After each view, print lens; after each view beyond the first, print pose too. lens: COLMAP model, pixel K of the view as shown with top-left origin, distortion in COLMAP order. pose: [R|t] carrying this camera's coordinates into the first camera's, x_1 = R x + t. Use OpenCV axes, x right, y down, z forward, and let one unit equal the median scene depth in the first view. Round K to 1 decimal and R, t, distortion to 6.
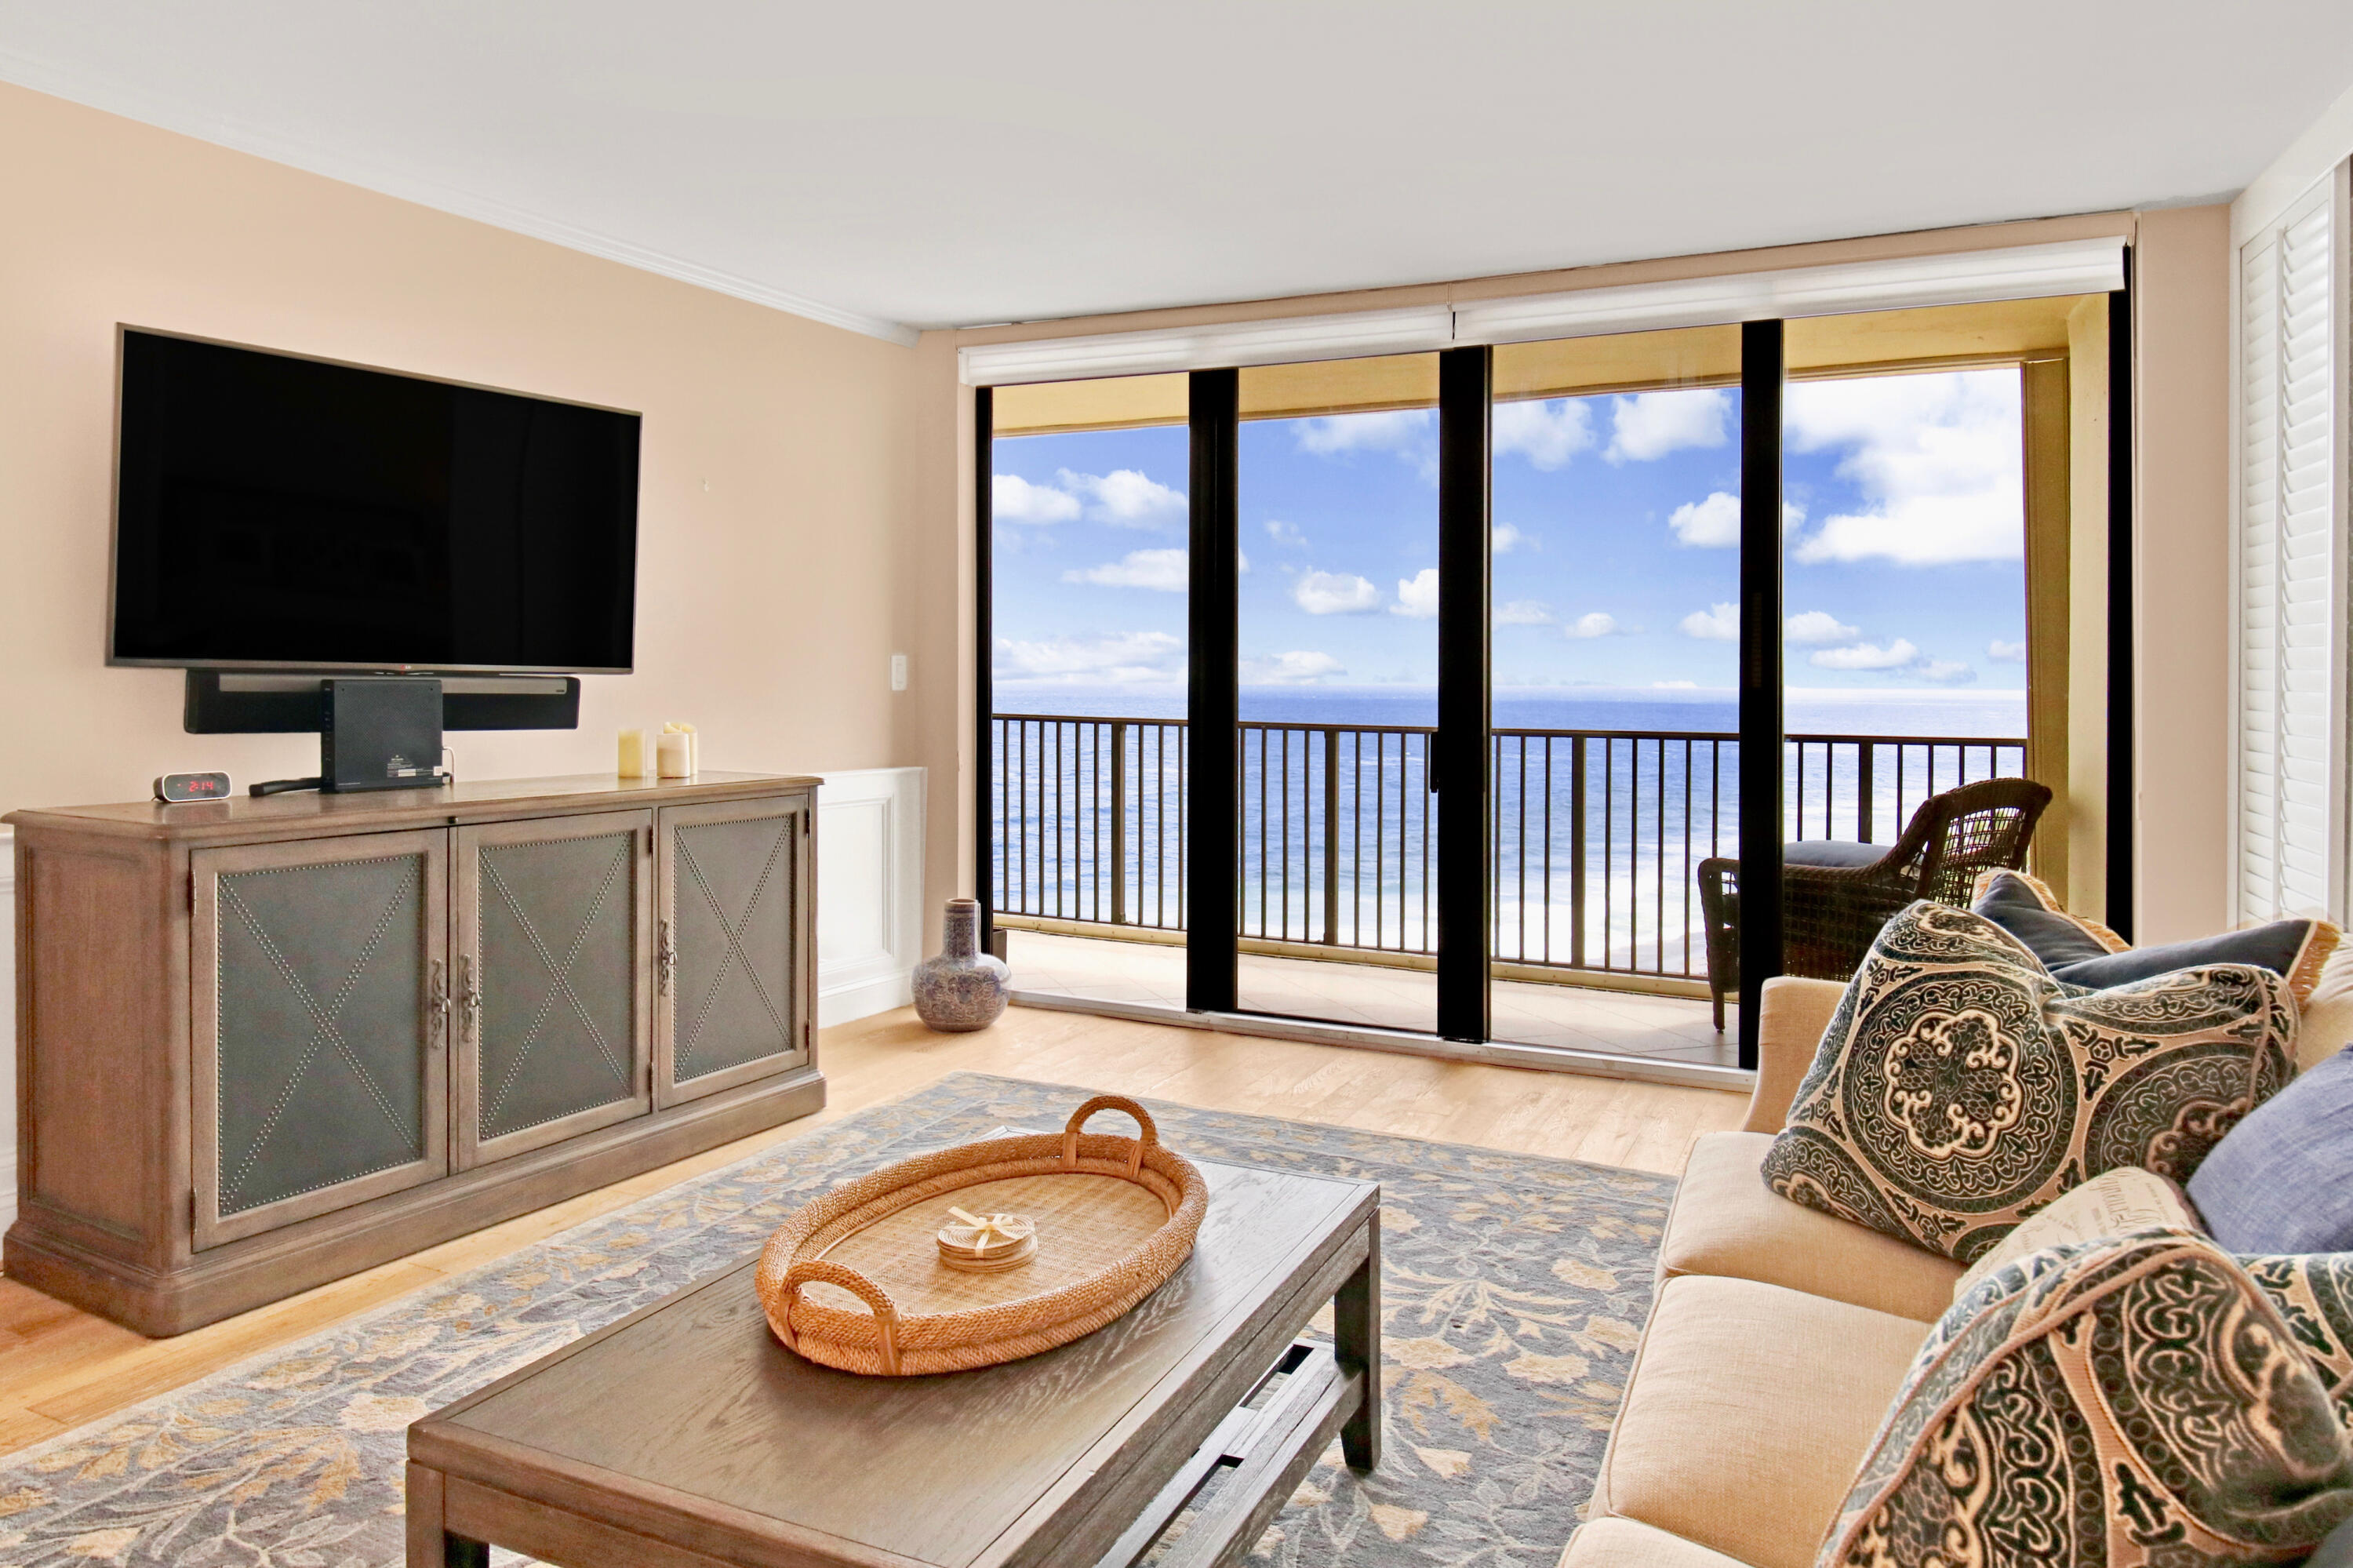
lens RADIAL K [[1540.7, 0, 1174.0], [0, 1540.7, 705.6], [0, 0, 1]] dist [0.018112, -0.000875]
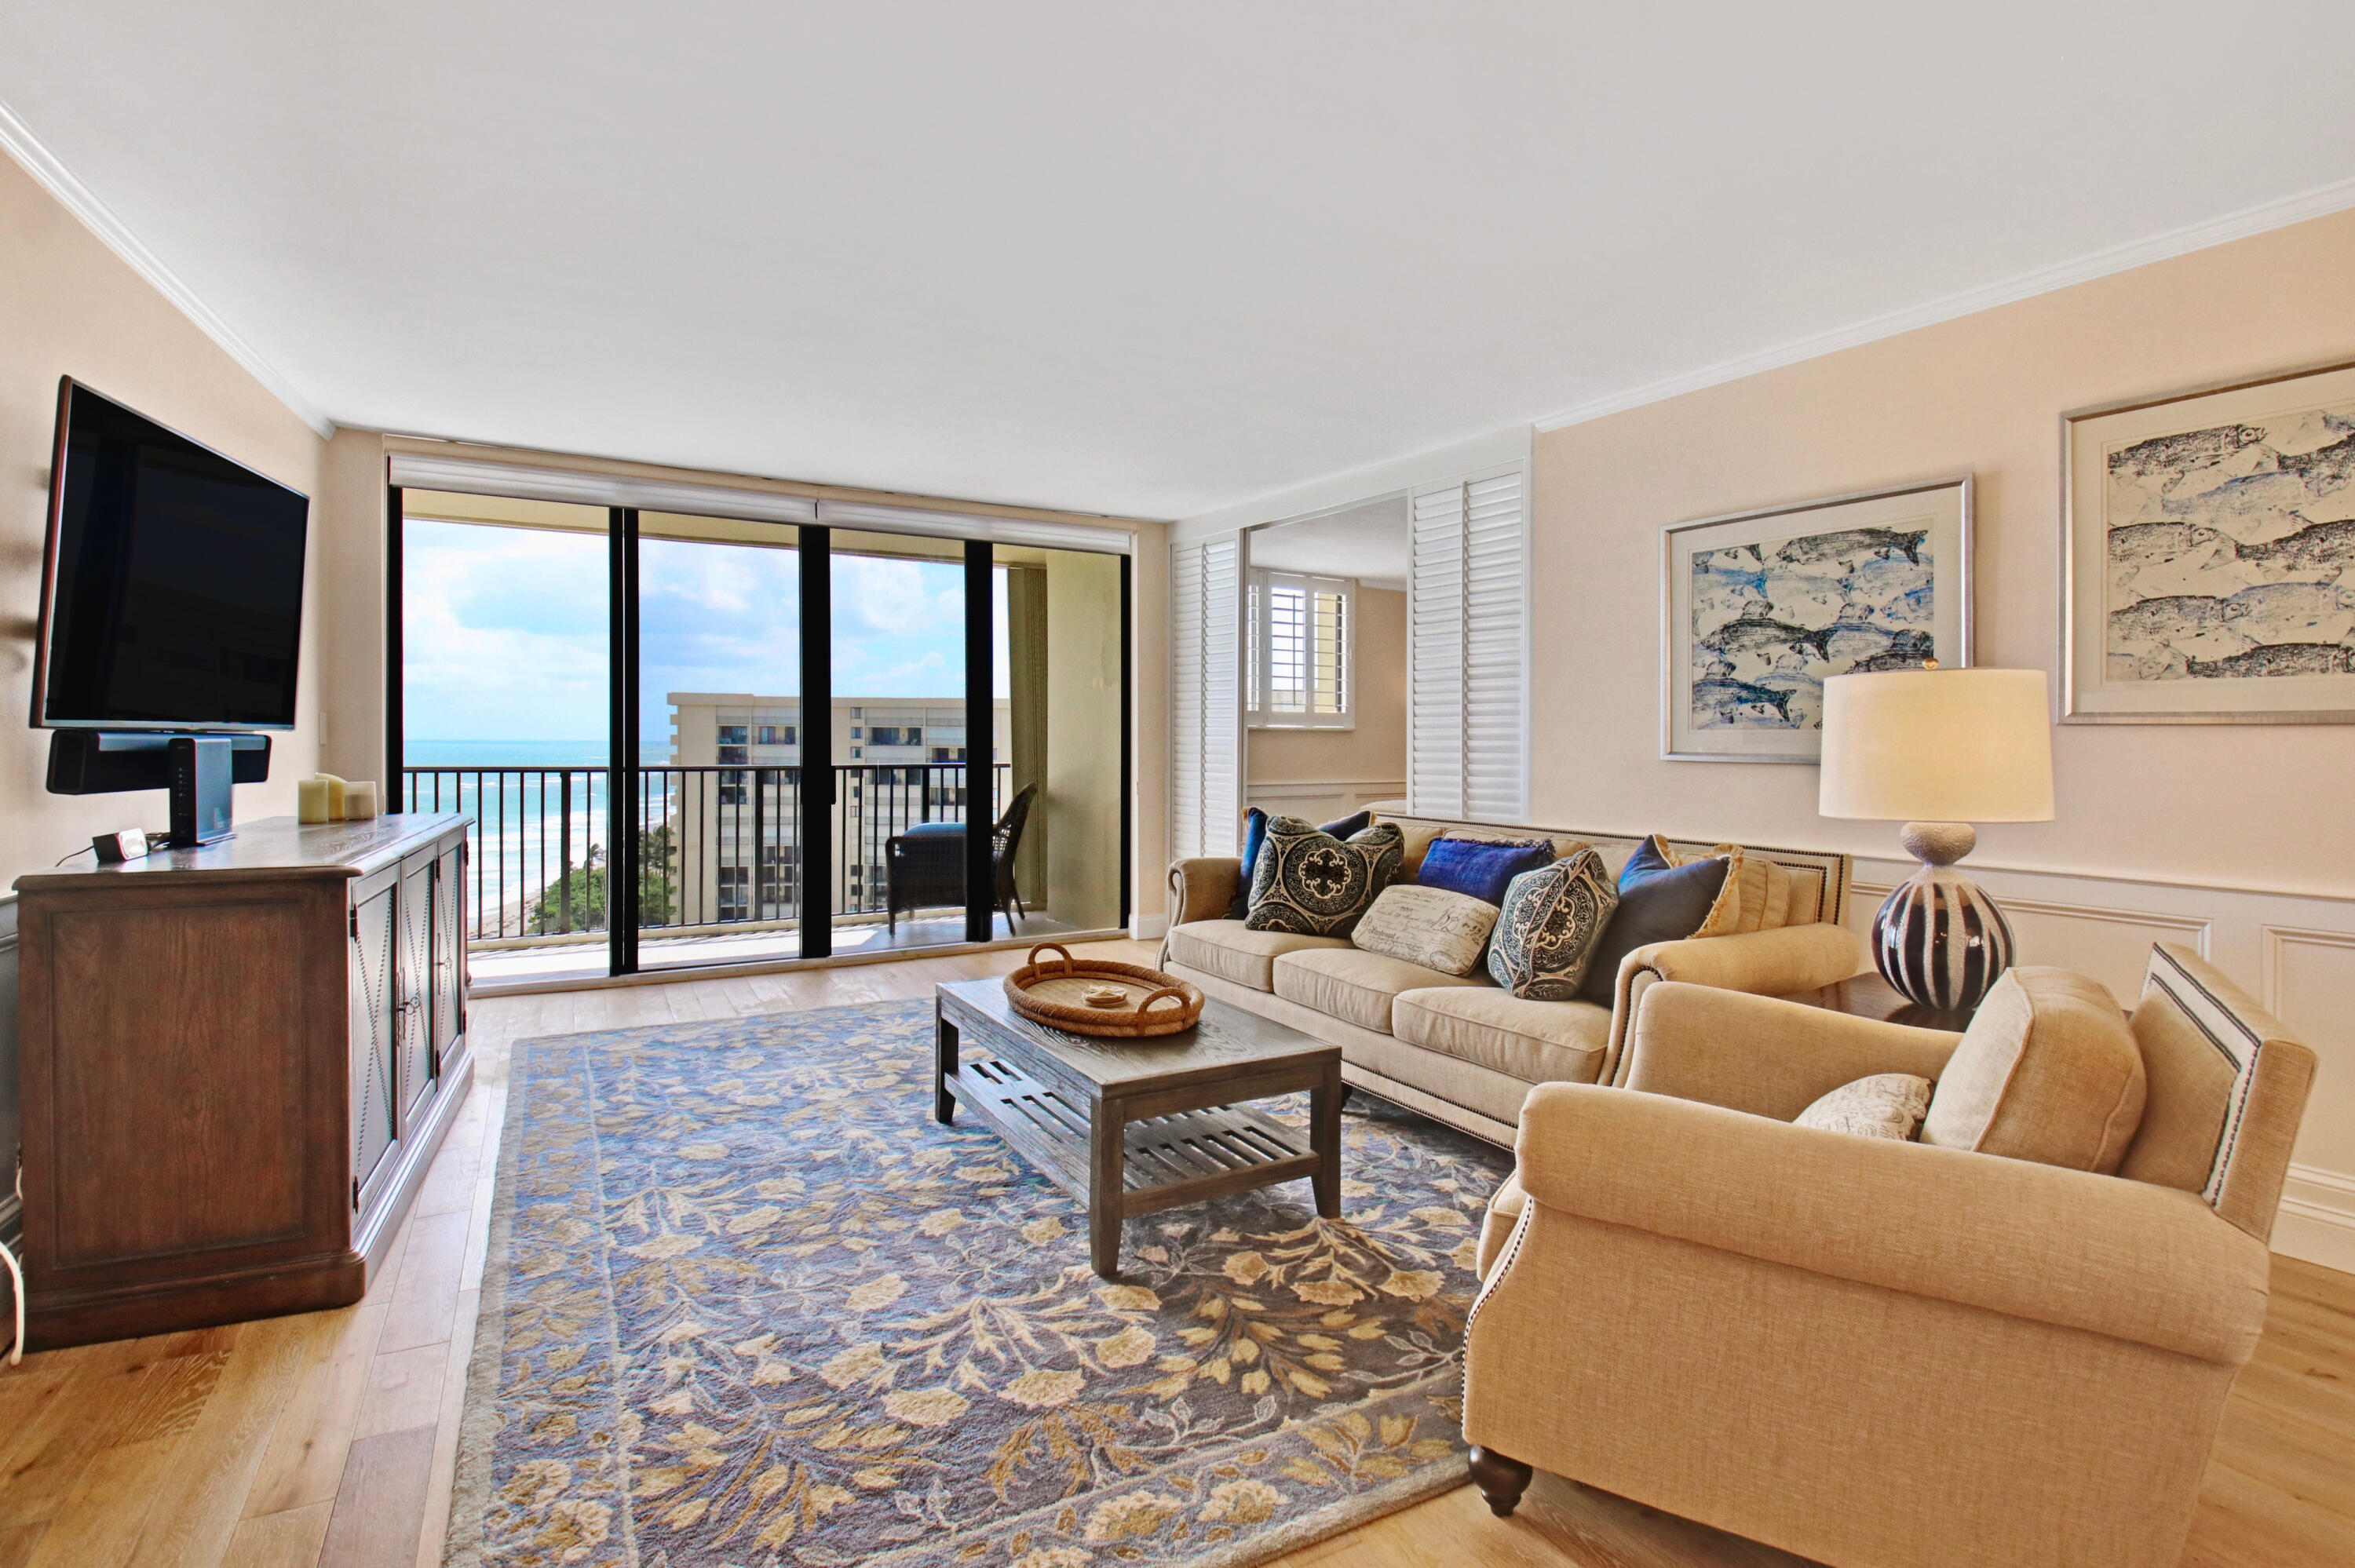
lens RADIAL K [[1147.7, 0, 1171.3], [0, 1147.7, 764.0], [0, 0, 1]] dist [0.027241, -0.000586]
pose [[0.582057, -0.027899, 0.812669, -0.805538], [0.015186, 0.999610, 0.023440, -0.007749], [-0.813006, -0.001303, 0.582254, -0.003480]]
